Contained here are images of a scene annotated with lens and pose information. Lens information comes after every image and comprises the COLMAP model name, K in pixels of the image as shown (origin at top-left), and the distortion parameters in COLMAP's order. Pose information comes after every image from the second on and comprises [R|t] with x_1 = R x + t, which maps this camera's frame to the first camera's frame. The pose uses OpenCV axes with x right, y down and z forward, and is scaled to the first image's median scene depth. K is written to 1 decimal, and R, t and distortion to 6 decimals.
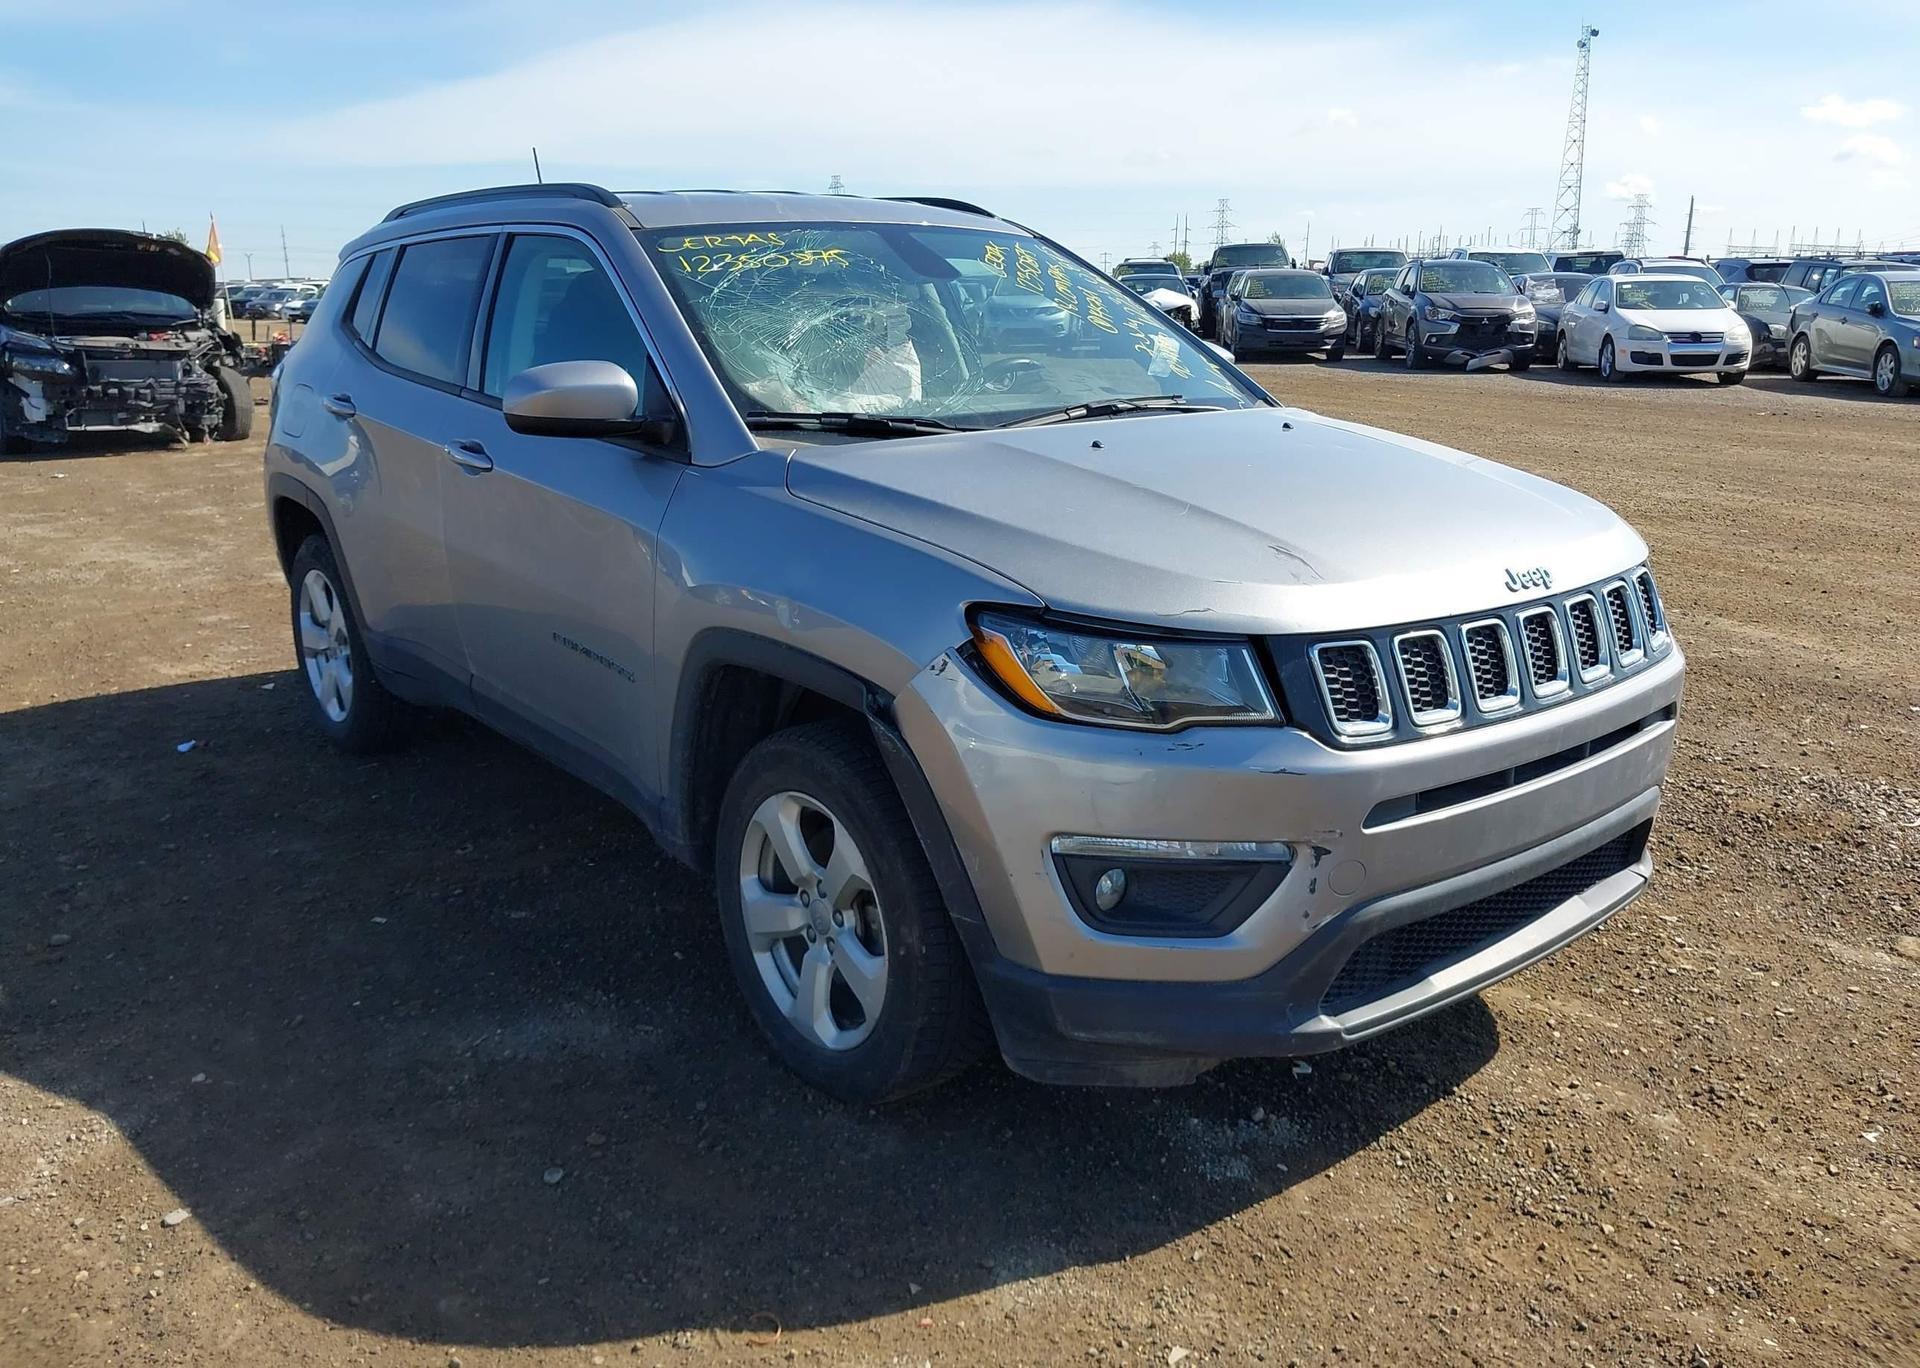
lens RADIAL K [[1489.8, 0, 973.7], [0, 1489.8, 715.6], [0, 0, 1]] dist [0.038375, -0.068150]
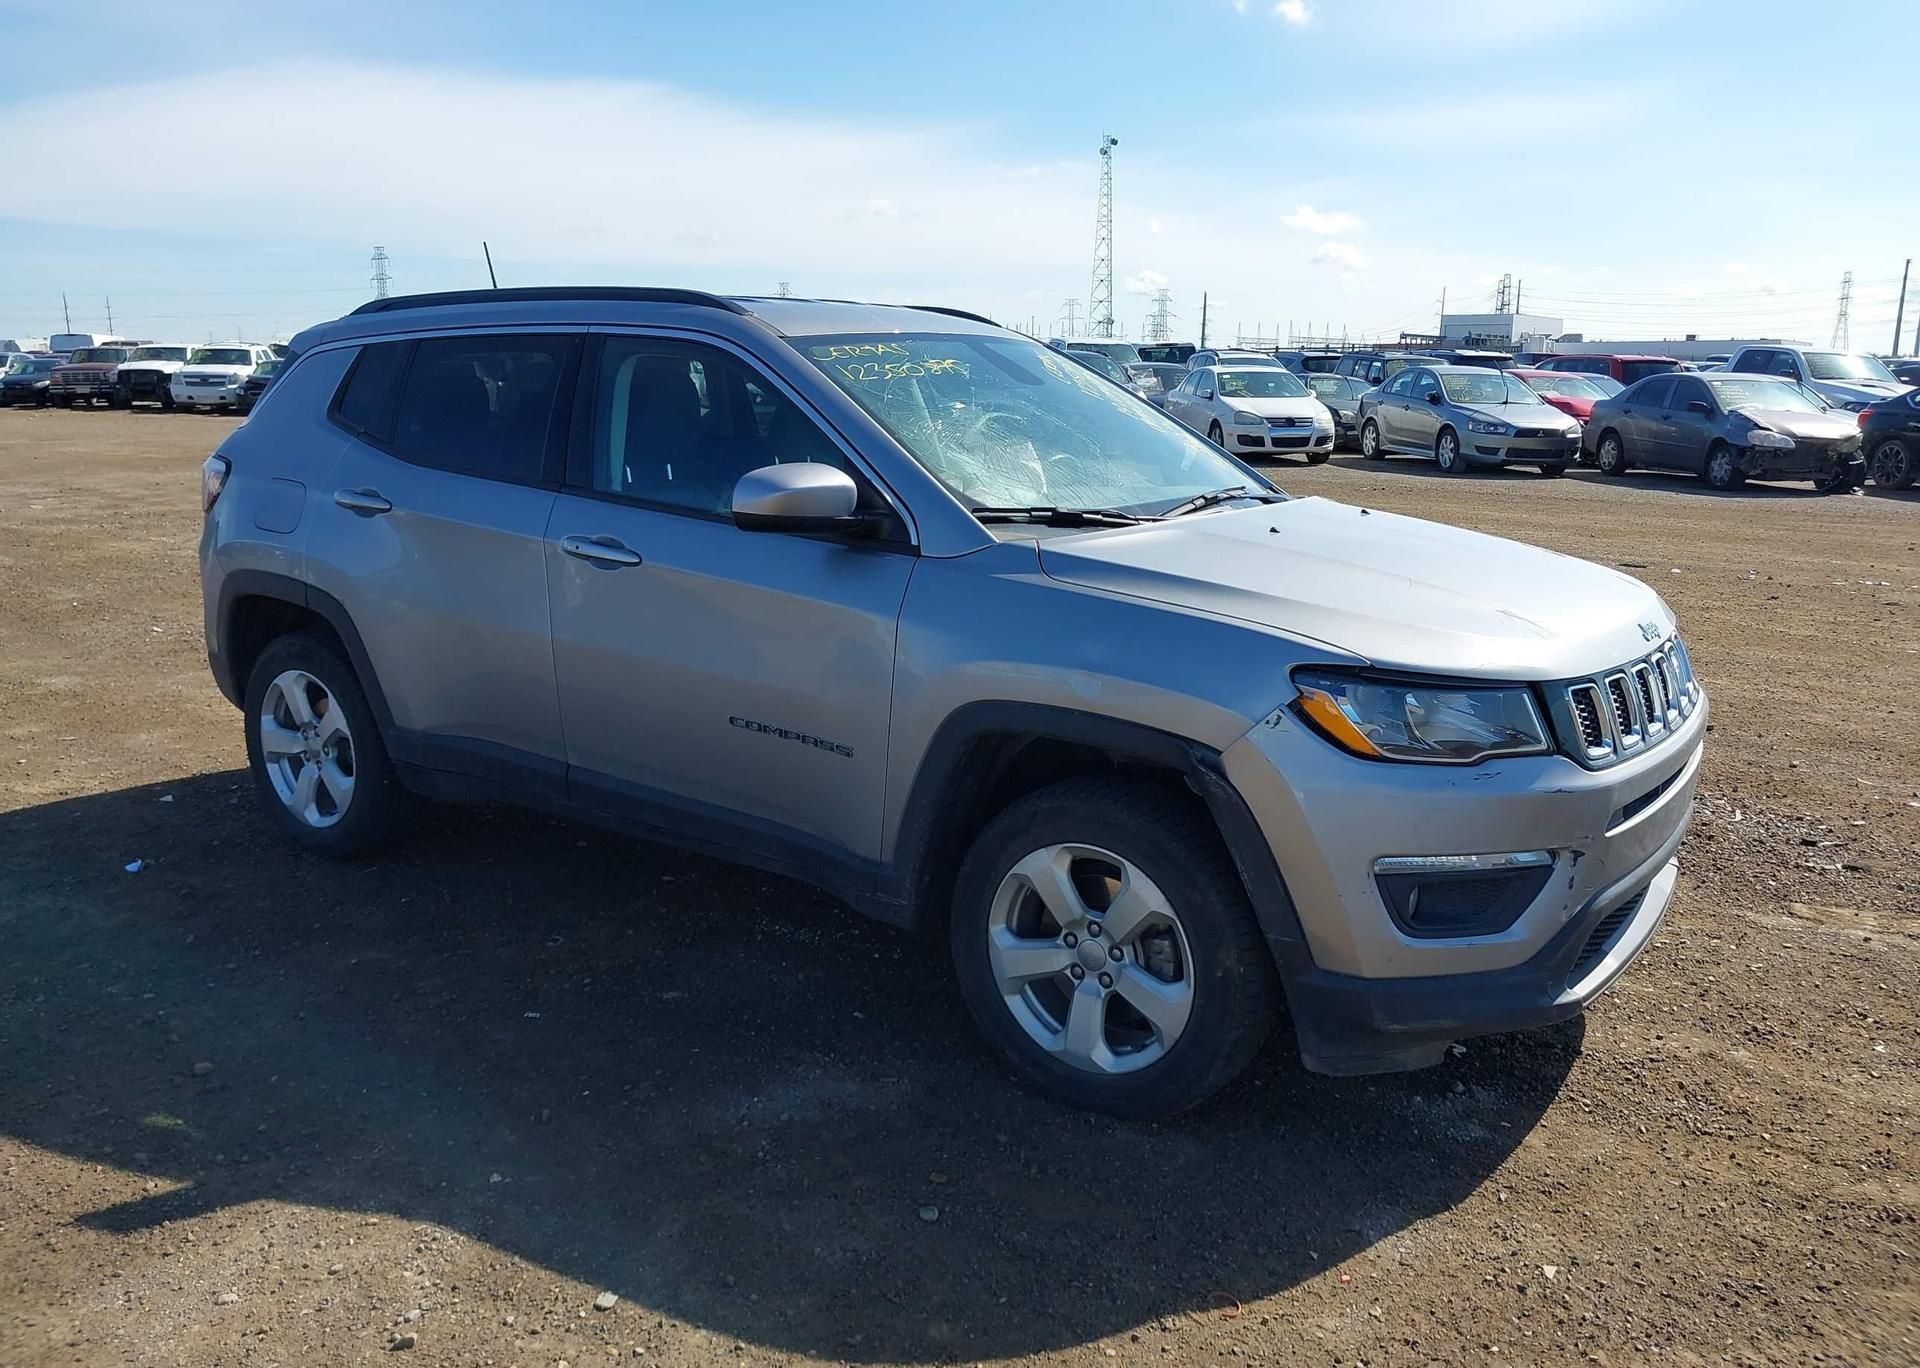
lens RADIAL K [[1489.8, 0, 973.7], [0, 1489.8, 715.6], [0, 0, 1]] dist [0.038375, -0.068150]
pose [[0.962089, -0.048843, 0.268326, -0.446477], [0.062136, 0.997214, -0.041267, -0.002993], [-0.265563, 0.056375, 0.962444, -0.055204]]
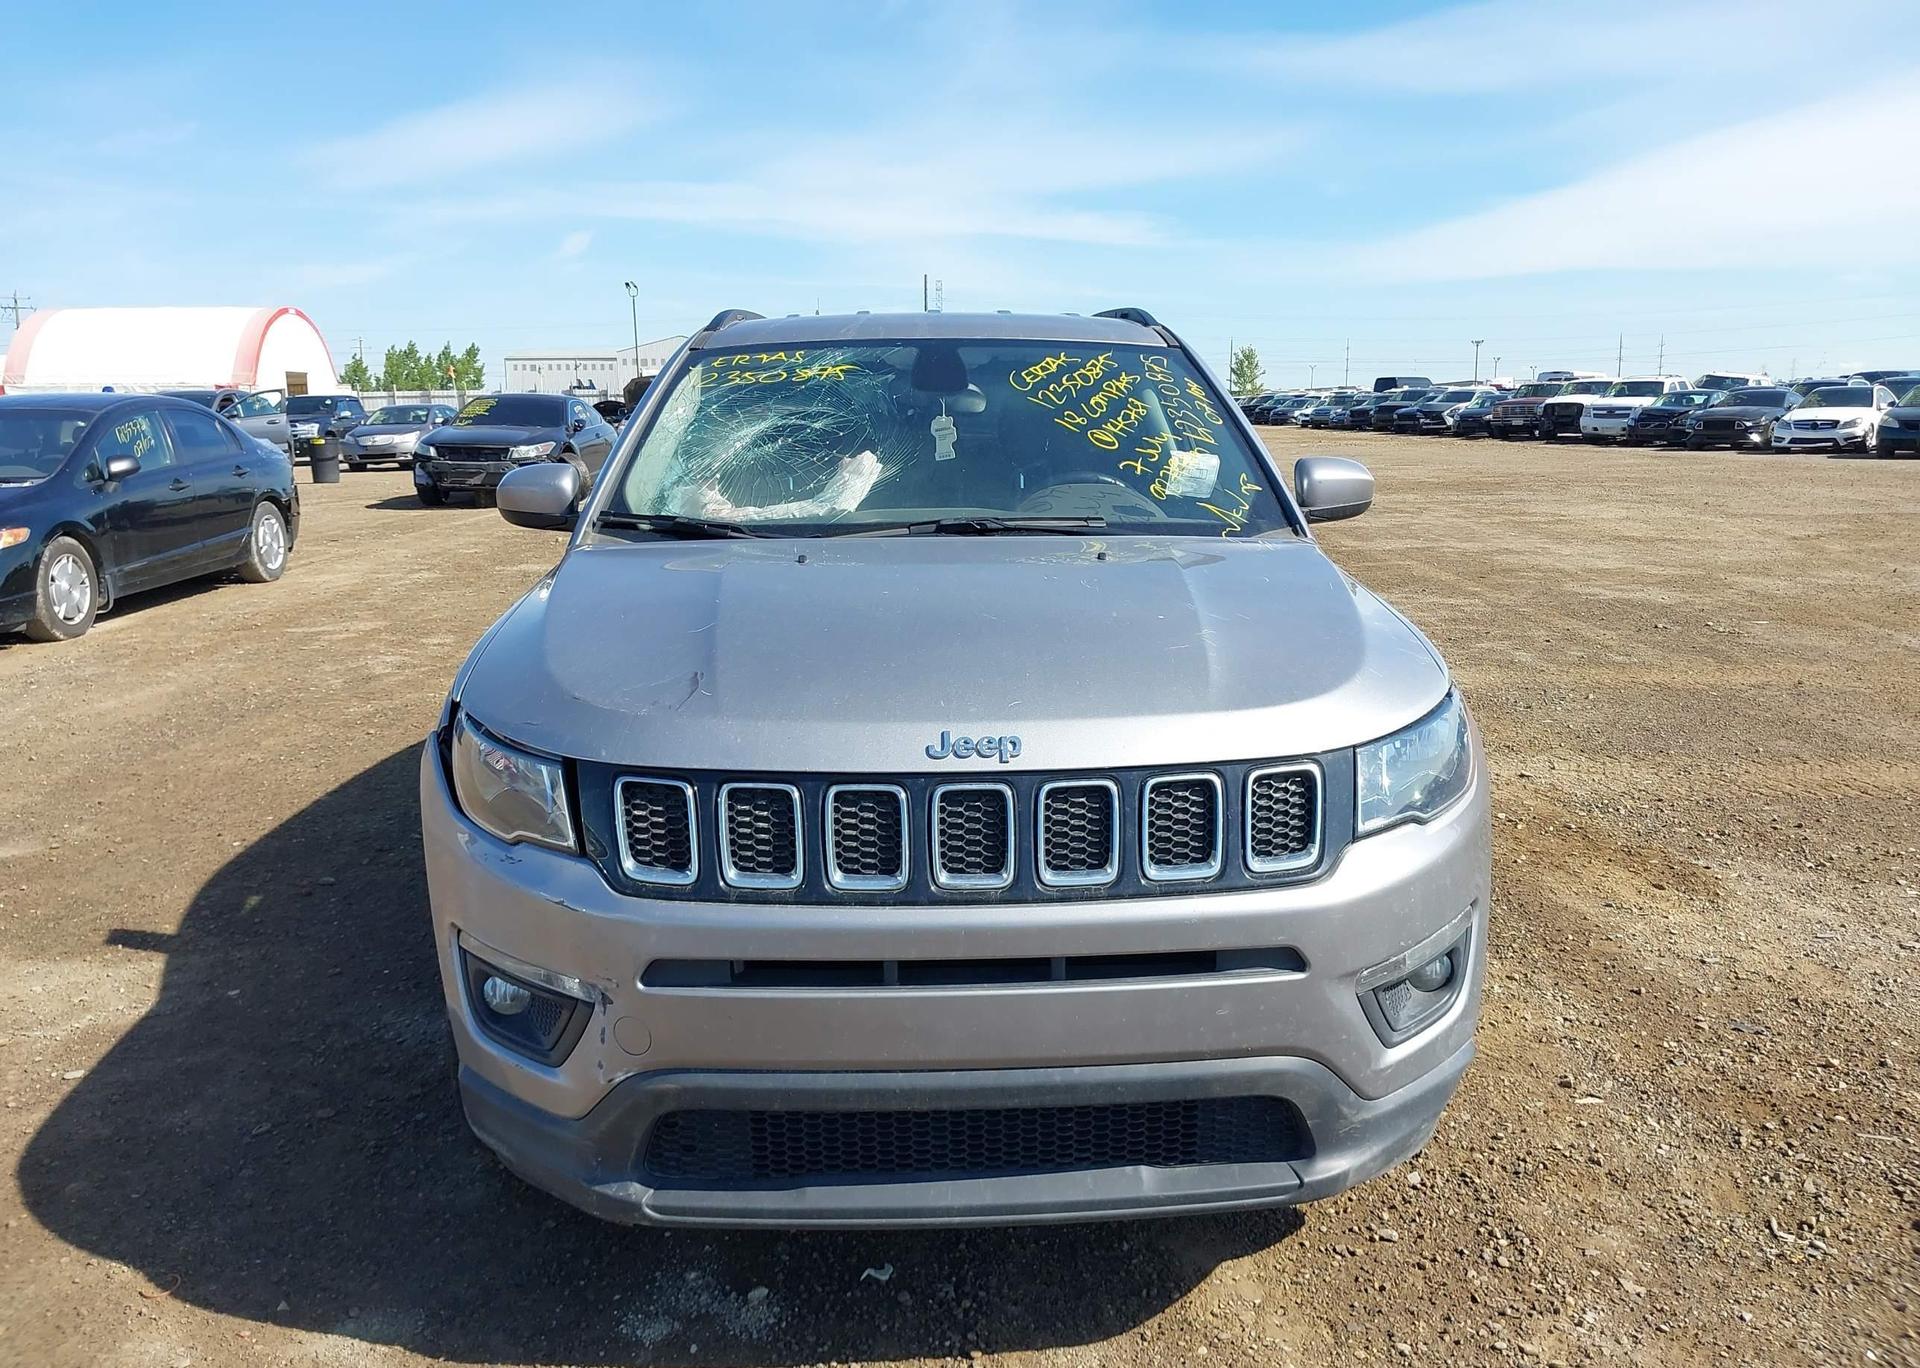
lens RADIAL K [[1472.0, 0, 985.4], [0, 1472.0, 717.4], [0, 0, 1]] dist [0.035076, -0.041547]
pose [[0.798756, 0.122131, -0.589129, 0.724528], [-0.159427, 0.987143, -0.011513, -0.084052], [0.580148, 0.103119, 0.807957, 0.290945]]
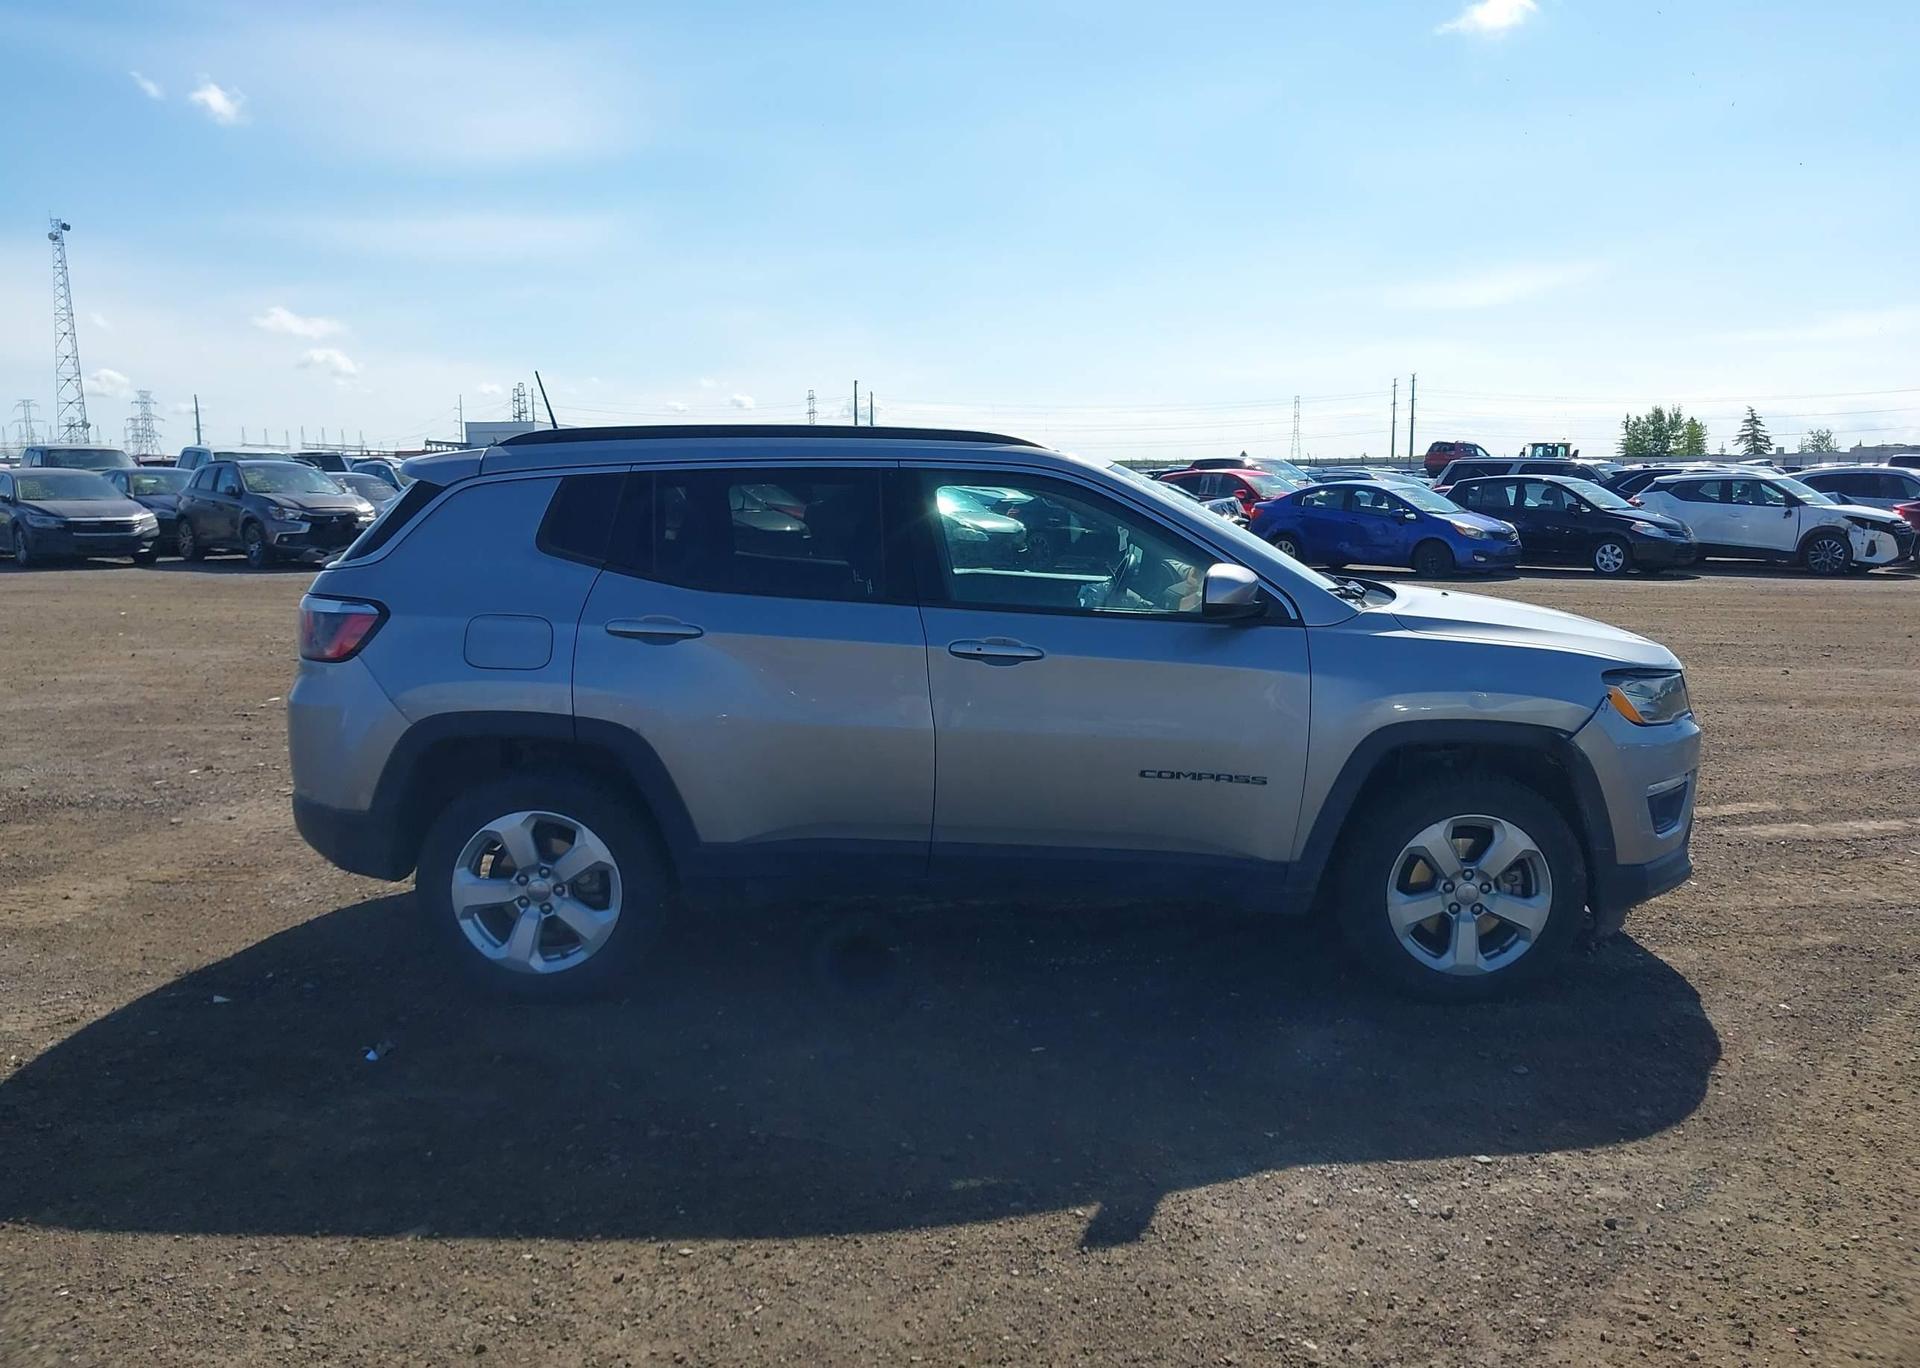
lens RADIAL K [[1489.8, 0, 973.7], [0, 1489.8, 715.6], [0, 0, 1]] dist [0.038375, -0.068150]
pose [[0.632729, -0.119702, 0.765066, -1.531217], [0.213599, 0.976630, -0.023848, -0.118364], [-0.744332, 0.178506, 0.643510, 0.303999]]
